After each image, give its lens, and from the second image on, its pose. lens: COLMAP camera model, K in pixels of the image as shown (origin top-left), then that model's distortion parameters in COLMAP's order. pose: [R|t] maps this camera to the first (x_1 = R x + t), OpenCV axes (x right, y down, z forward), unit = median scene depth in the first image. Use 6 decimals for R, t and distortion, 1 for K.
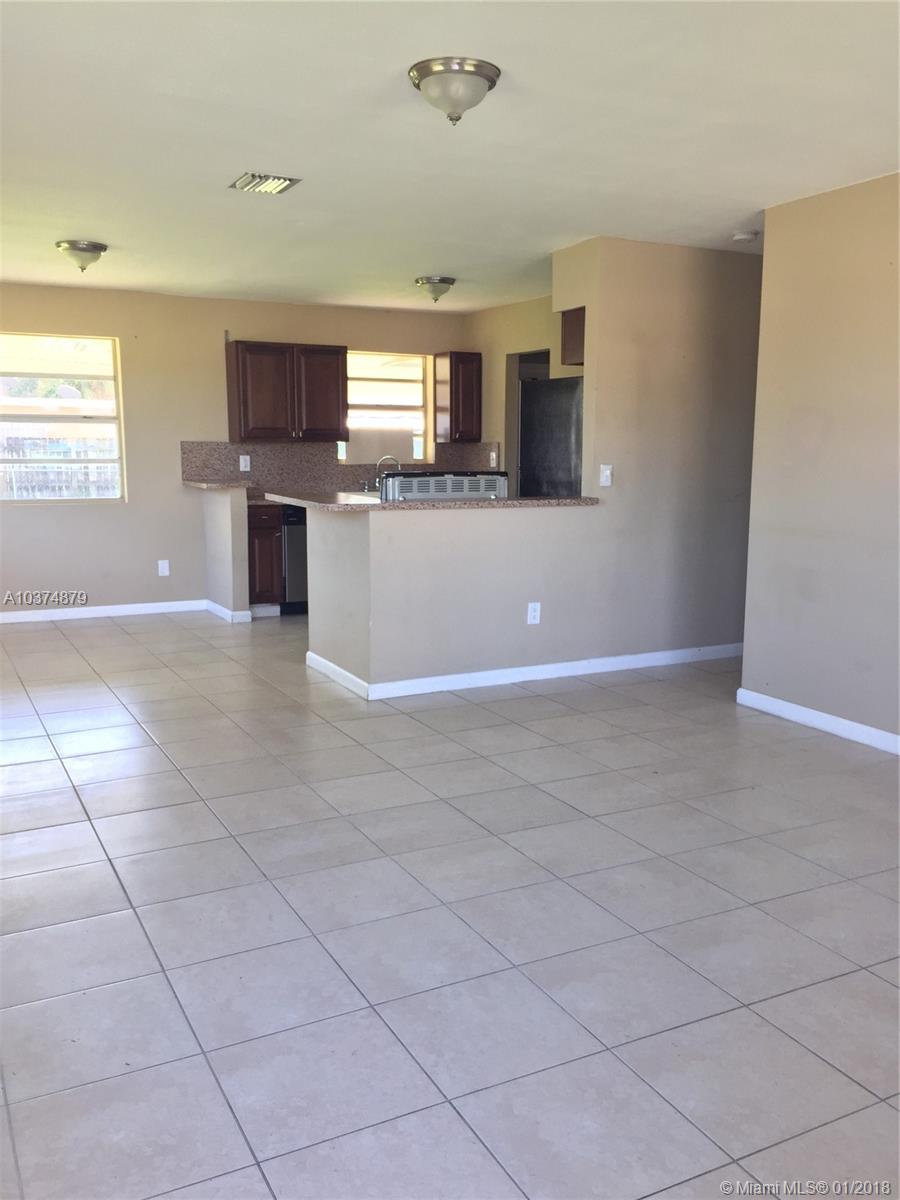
lens RADIAL K [[1017.2, 0, 450.0], [0, 1017.2, 600.0], [0, 0, 1]] dist [0.058400, -0.004664]
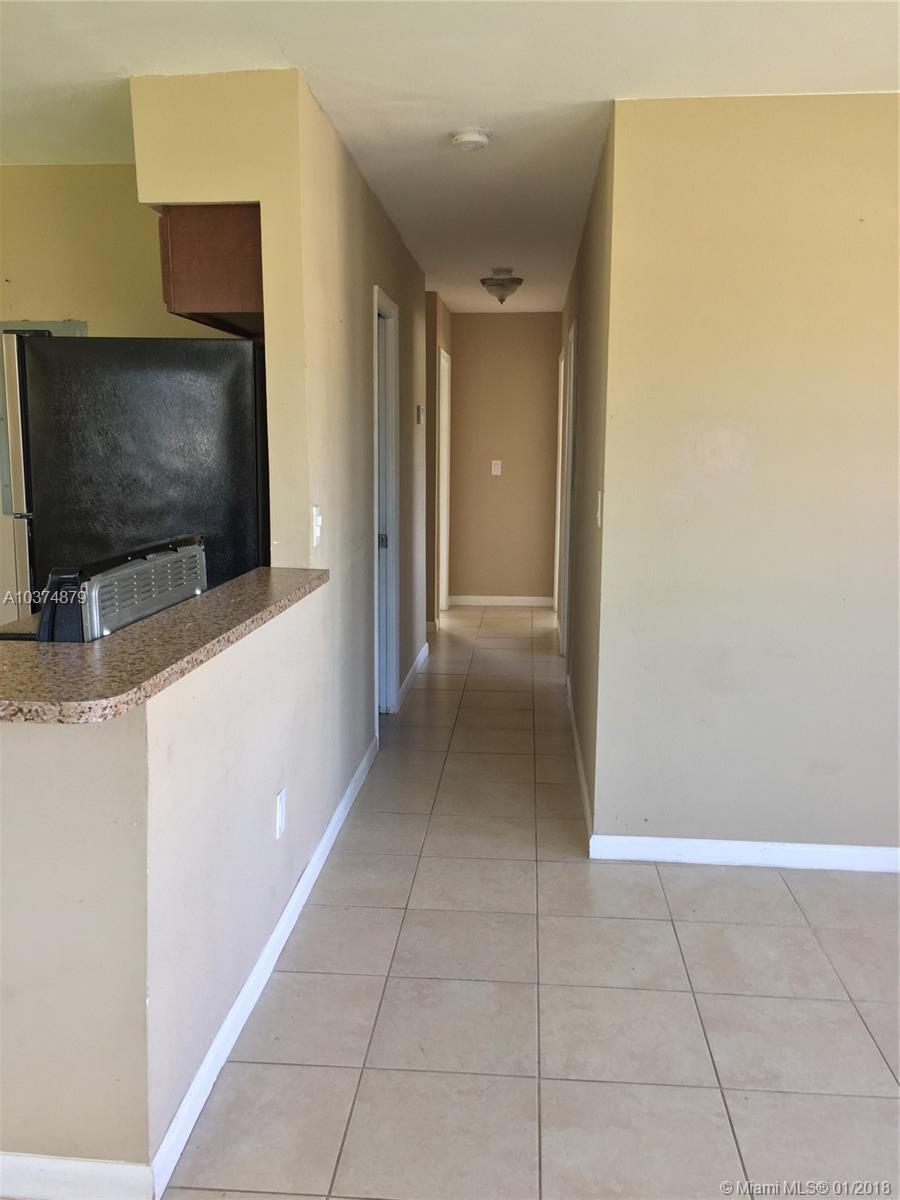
lens RADIAL K [[1017.2, 0, 450.0], [0, 1017.2, 600.0], [0, 0, 1]] dist [0.058400, -0.004664]
pose [[0.525949, -0.129395, 0.840615, -0.301098], [0.130173, 0.988961, 0.070784, -0.123707], [-0.840495, 0.072196, 0.536987, 0.711479]]
